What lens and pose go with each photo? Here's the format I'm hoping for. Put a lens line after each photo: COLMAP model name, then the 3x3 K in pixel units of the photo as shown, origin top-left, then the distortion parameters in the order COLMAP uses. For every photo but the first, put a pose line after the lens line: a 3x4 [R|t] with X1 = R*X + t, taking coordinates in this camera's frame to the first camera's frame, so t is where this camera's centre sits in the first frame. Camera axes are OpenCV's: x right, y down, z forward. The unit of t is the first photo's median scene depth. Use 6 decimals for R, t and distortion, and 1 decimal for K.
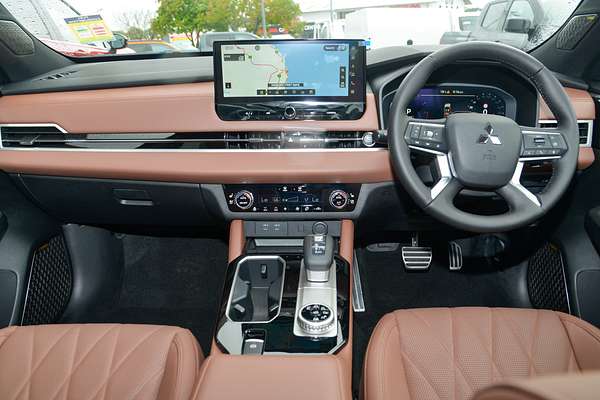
lens RADIAL K [[465.9, 0, 300.0], [0, 465.9, 200.0], [0, 0, 1]] dist [-0.079122, 0.004241]
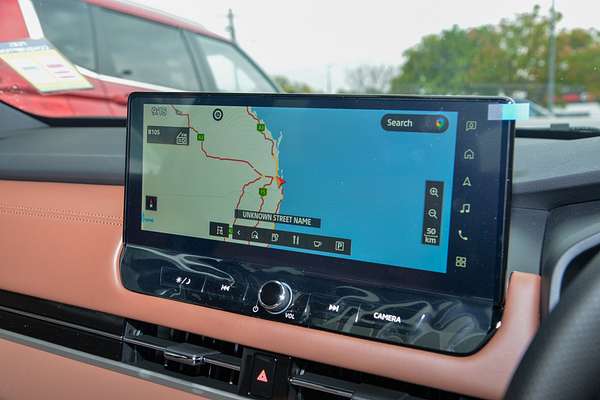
lens RADIAL K [[644.7, 0, 300.0], [0, 644.7, 200.0], [0, 0, 1]] dist [0.073636, -0.003506]
pose [[0.892096, 0.094052, -0.441948, 0.204682], [-0.177737, 0.972291, -0.151855, -0.188242], [0.415420, 0.214020, 0.884094, 0.560203]]
